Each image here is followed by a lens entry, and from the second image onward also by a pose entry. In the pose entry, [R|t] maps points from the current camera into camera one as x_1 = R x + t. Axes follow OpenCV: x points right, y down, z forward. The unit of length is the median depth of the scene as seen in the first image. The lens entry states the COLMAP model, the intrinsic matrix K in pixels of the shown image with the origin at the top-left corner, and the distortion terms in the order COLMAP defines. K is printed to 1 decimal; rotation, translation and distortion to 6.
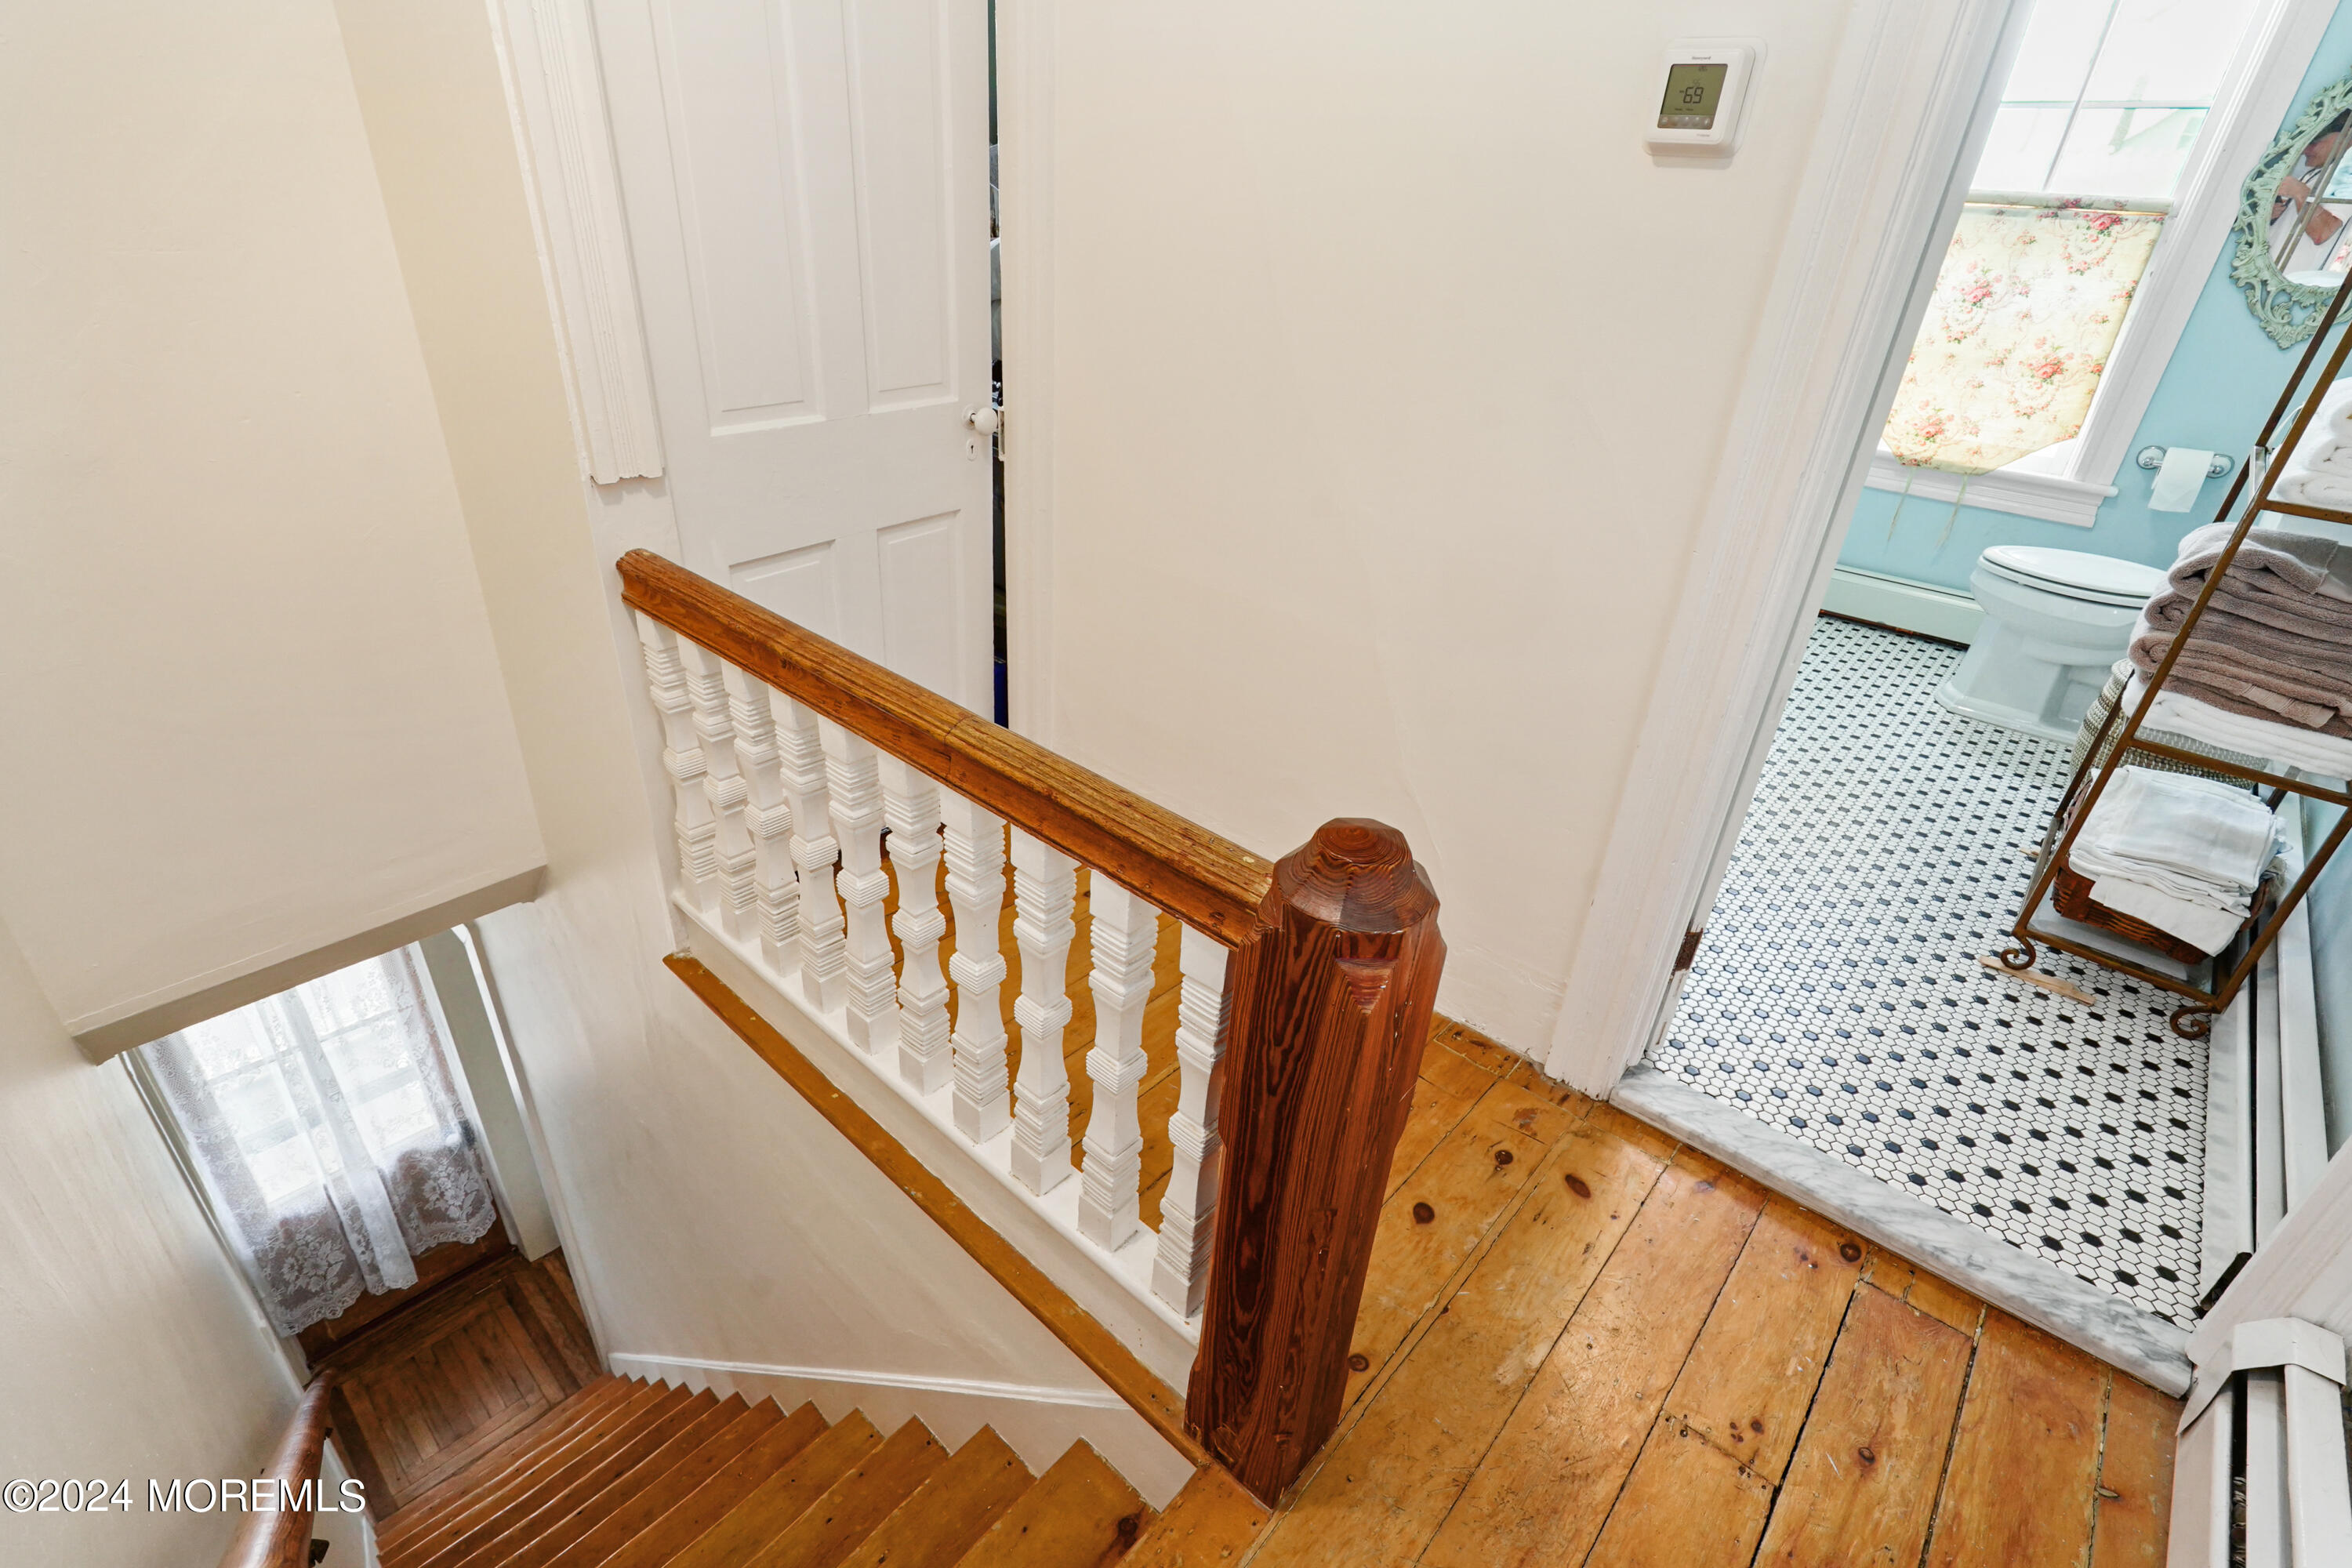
lens RADIAL K [[1090.7, 0, 1180.6], [0, 1090.7, 787.9], [0, 0, 1]] dist [0.003659, 0.002044]
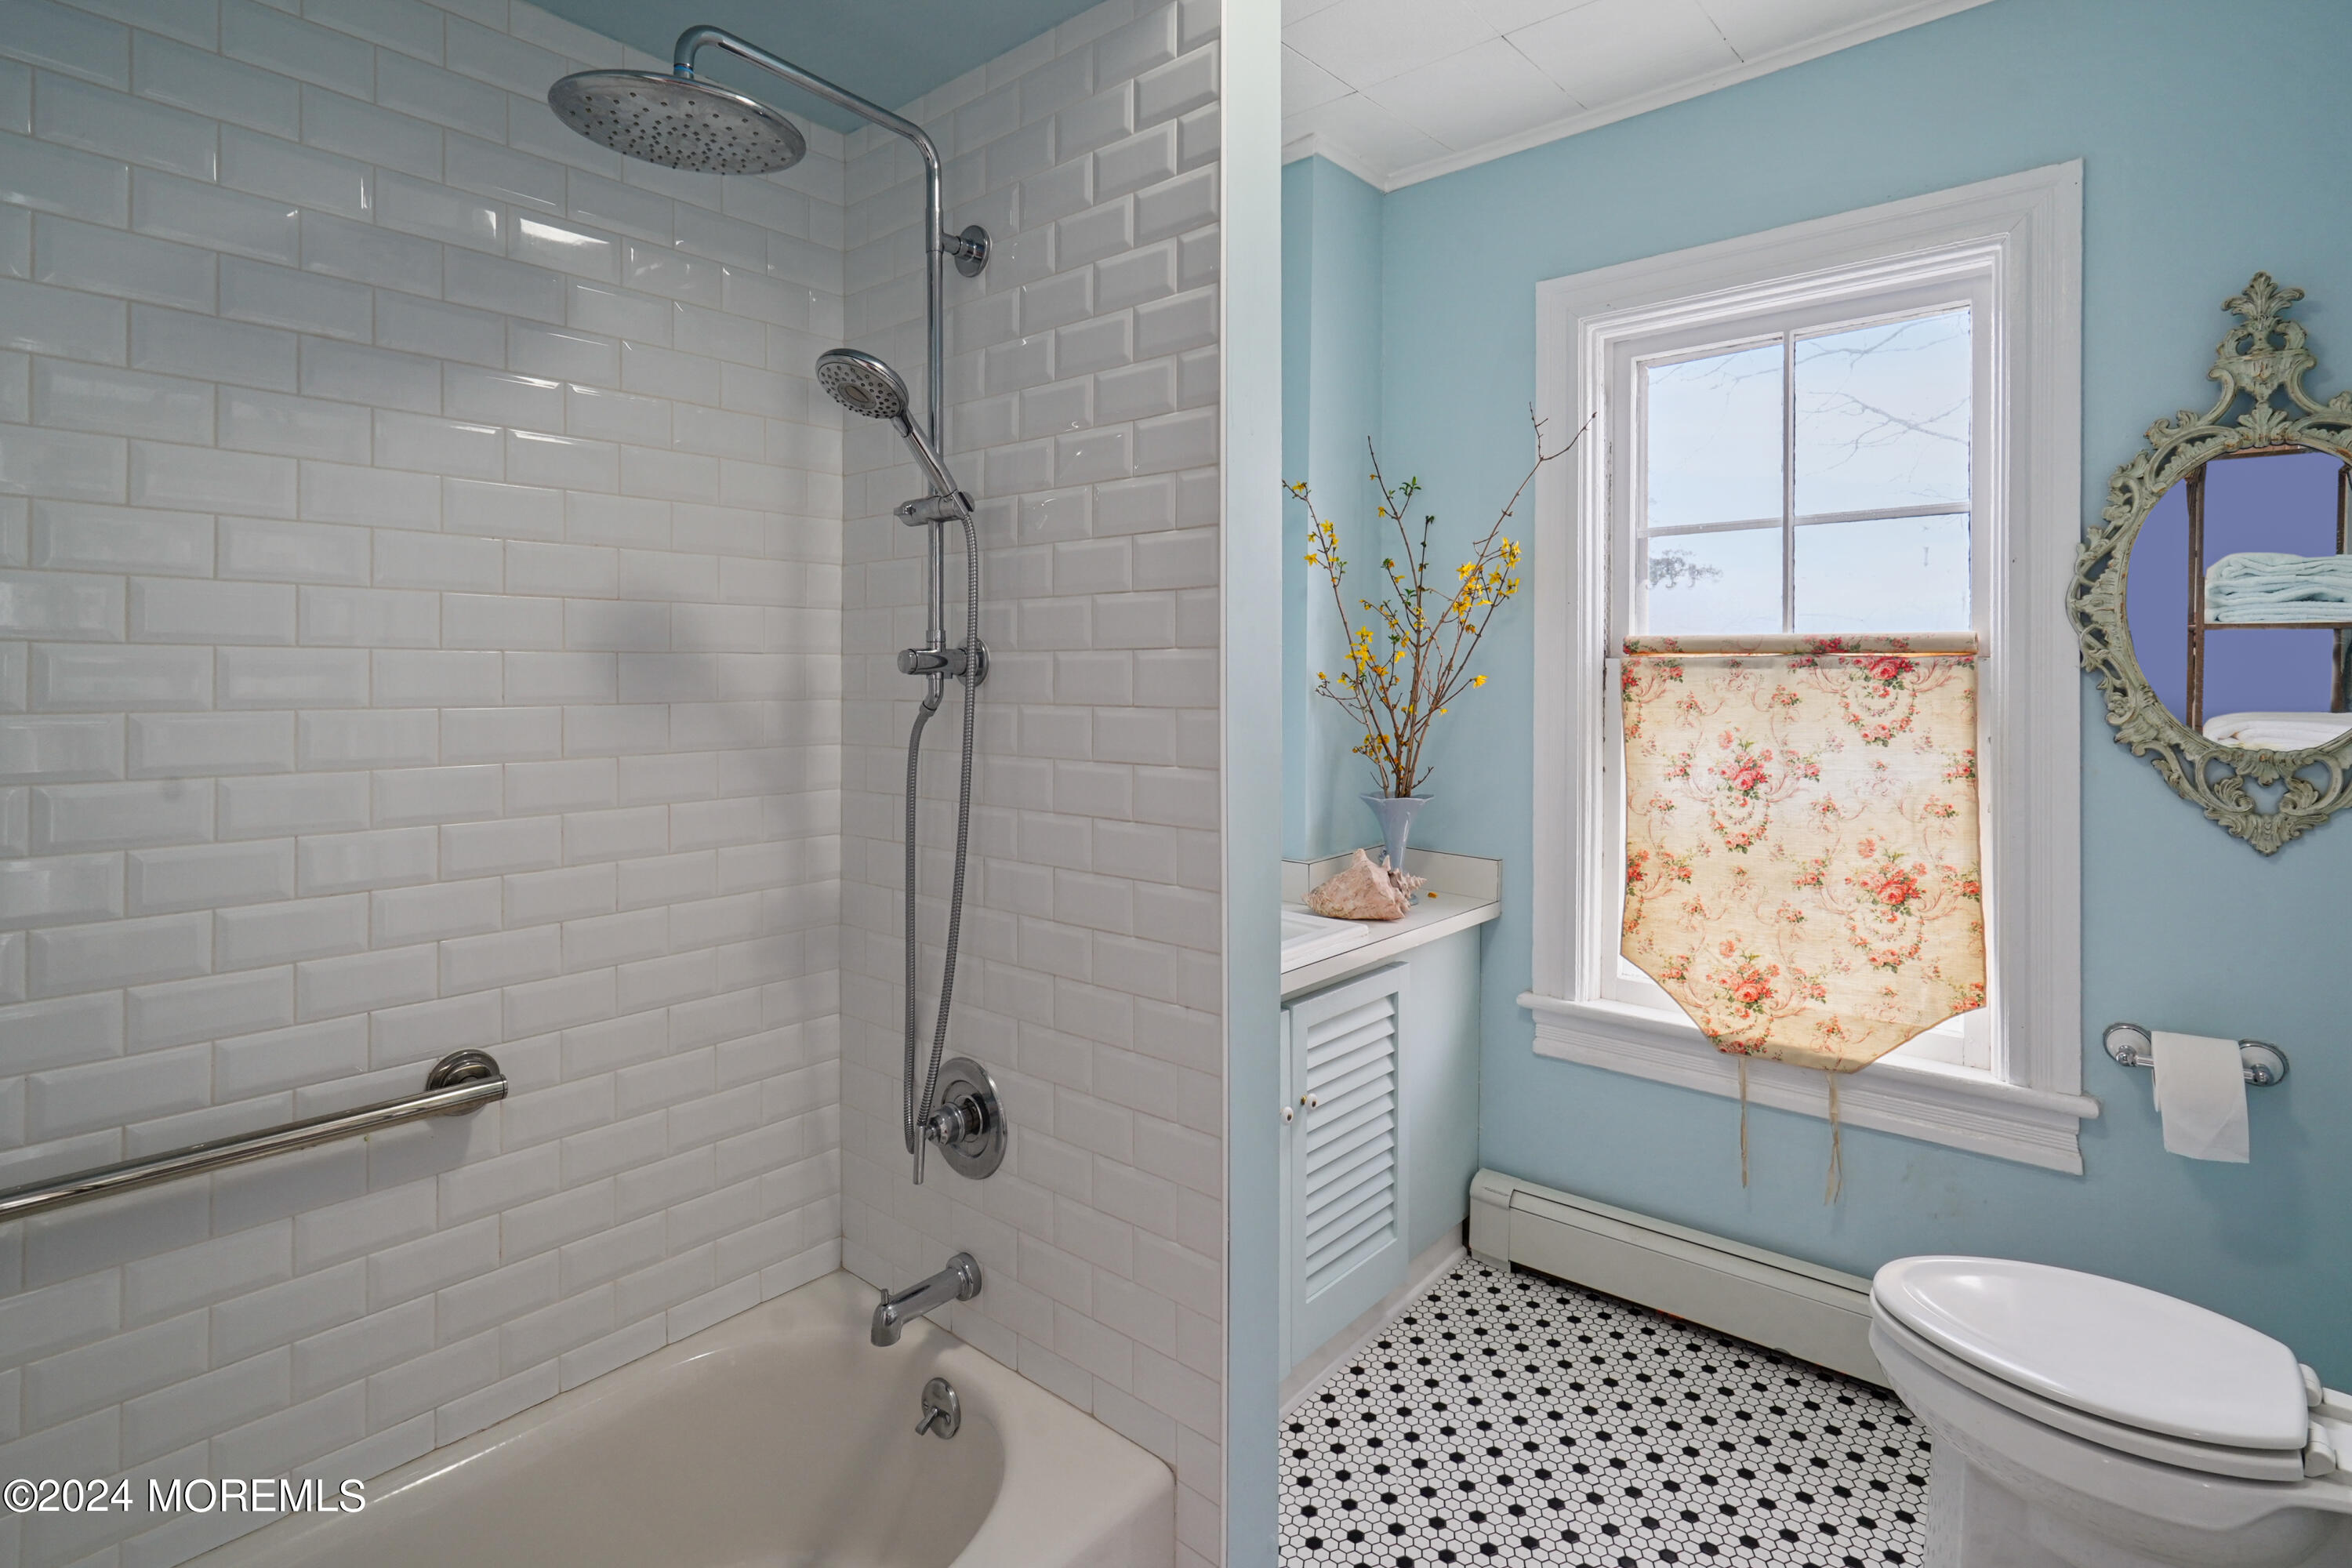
lens RADIAL K [[1148.9, 0, 1221.2], [0, 1148.9, 679.4], [0, 0, 1]] dist [-0.000077, 0.001224]
pose [[0.998080, -0.053895, 0.030538, 0.426372], [0.061941, 0.874623, -0.480831, -0.210849], [-0.000795, 0.481799, 0.876281, 0.412704]]
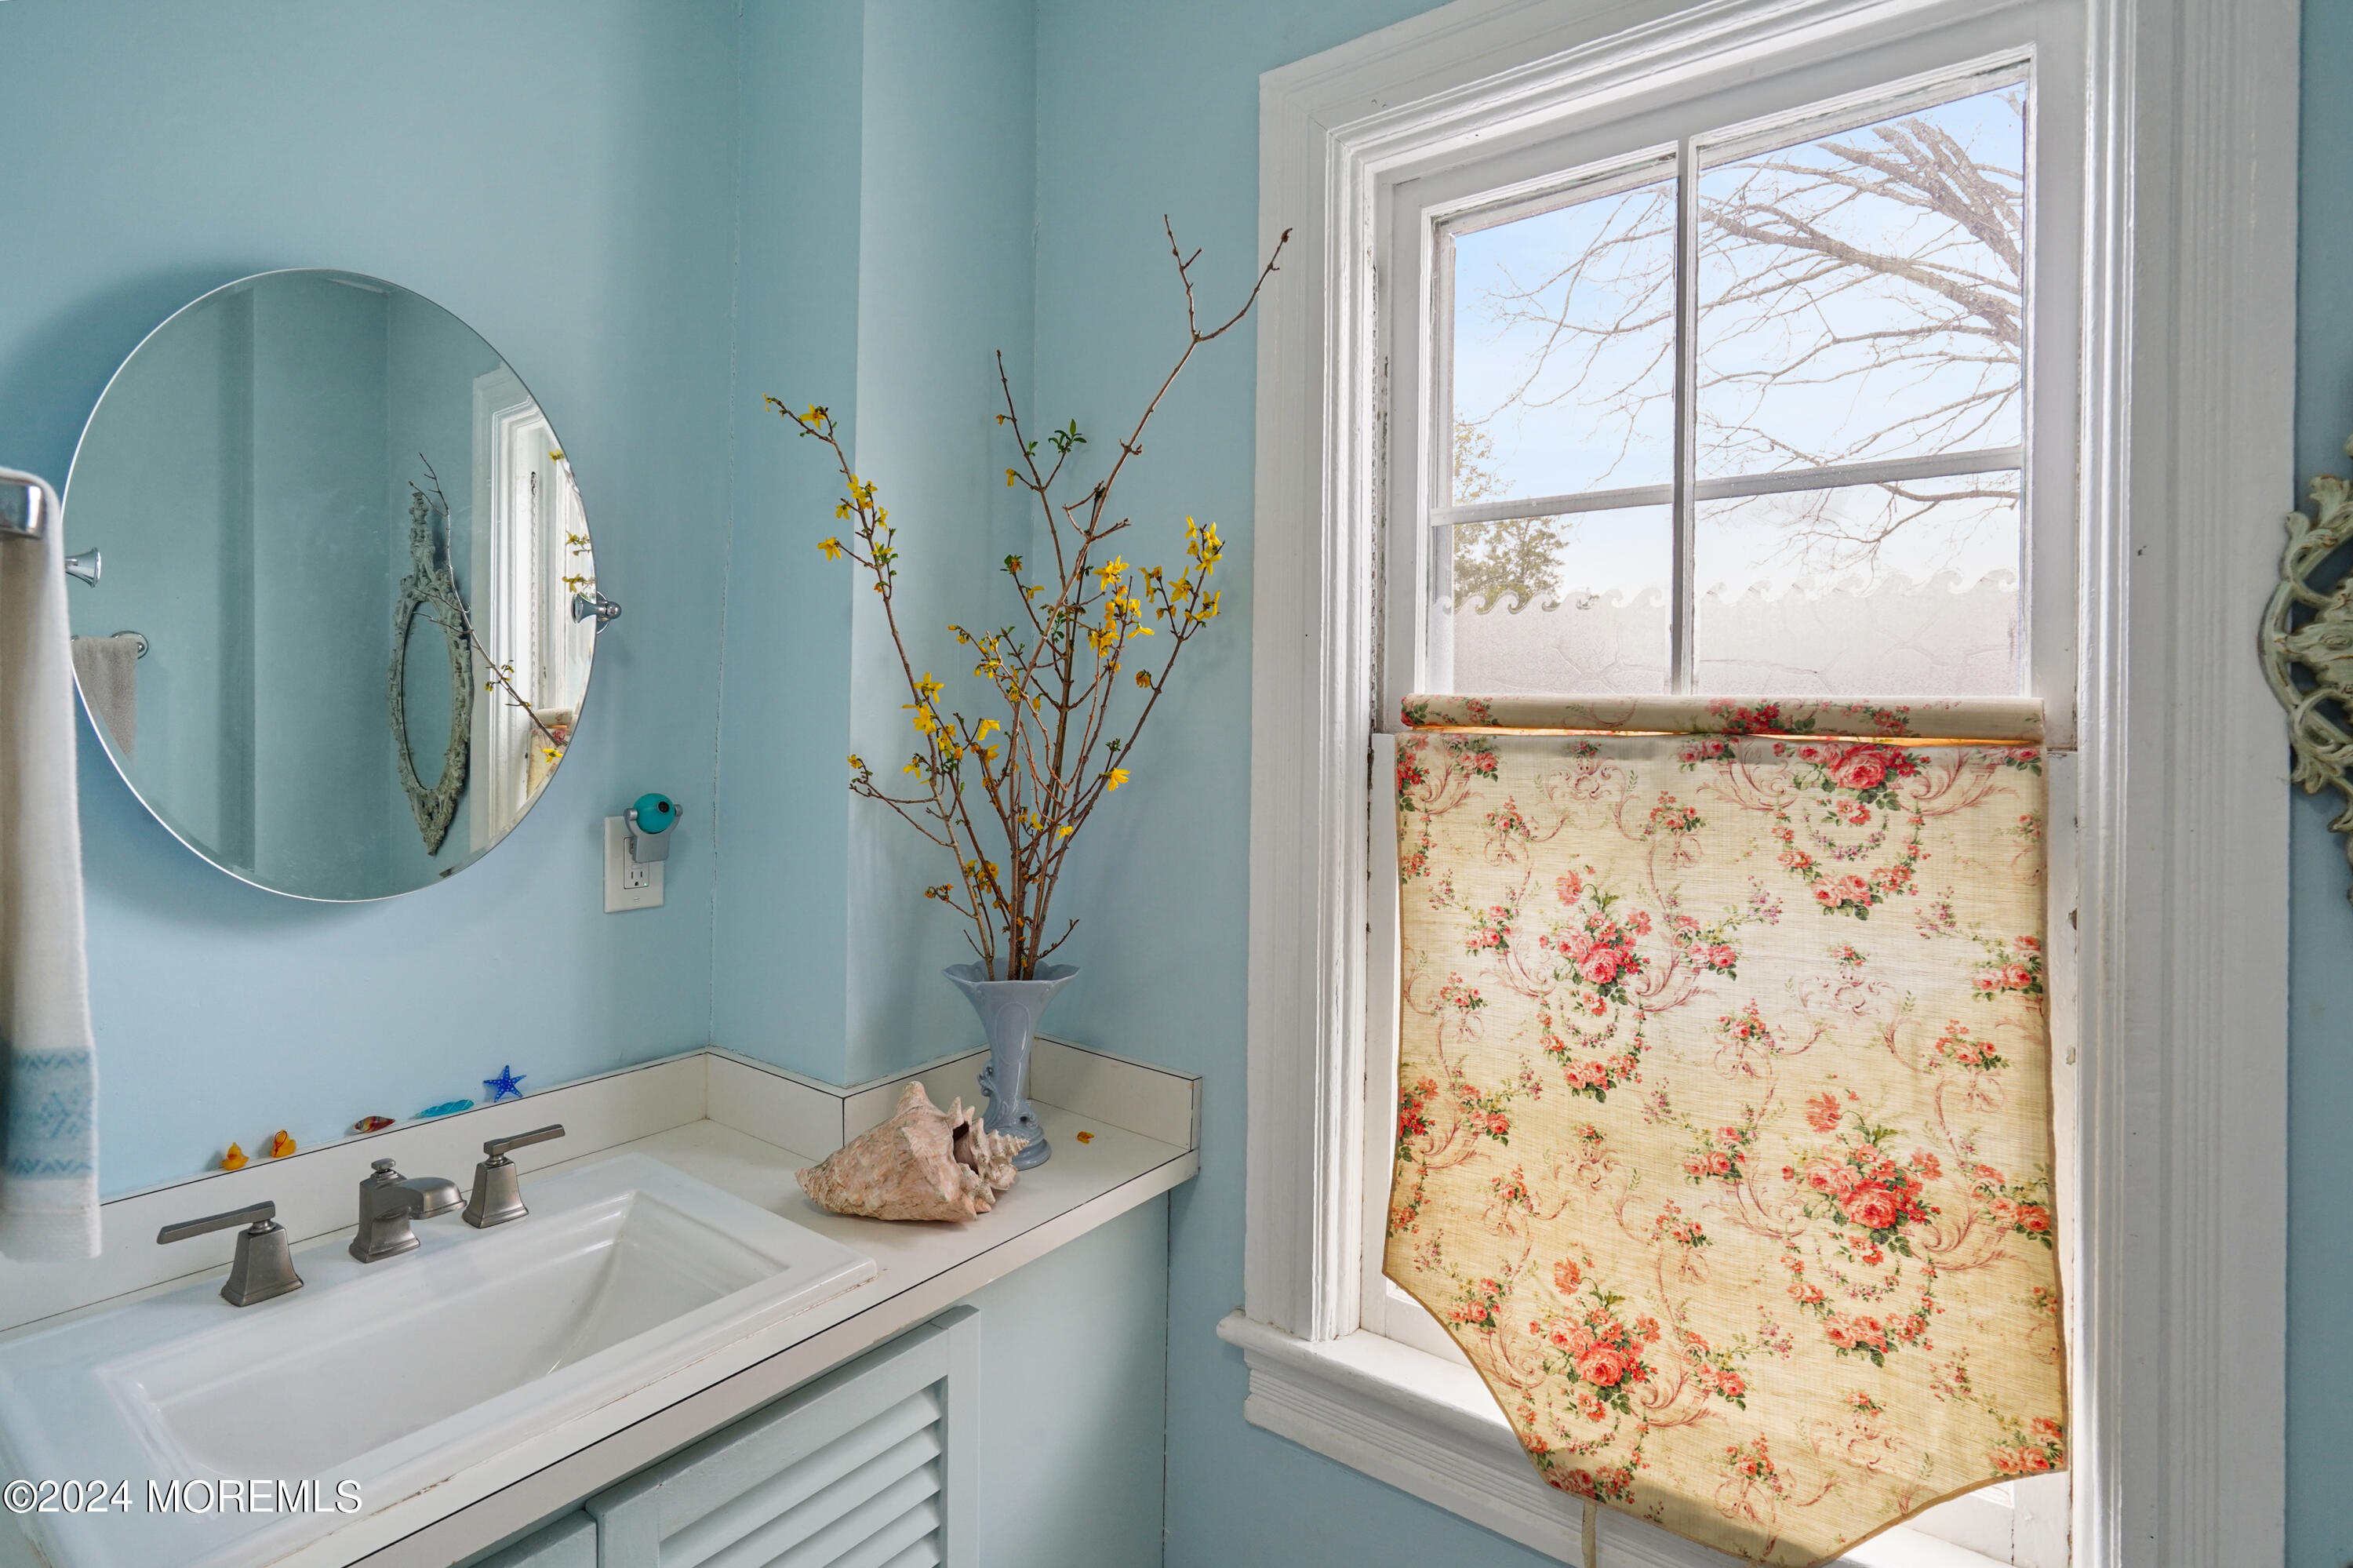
lens RADIAL K [[1149.4, 0, 1217.2], [0, 1149.4, 715.9], [0, 0, 1]] dist [-0.000077, 0.001224]
pose [[0.994371, -0.043932, 0.096419, 0.597086], [0.085110, 0.873198, -0.479877, -0.368549], [-0.063111, 0.485382, 0.872022, 0.682507]]
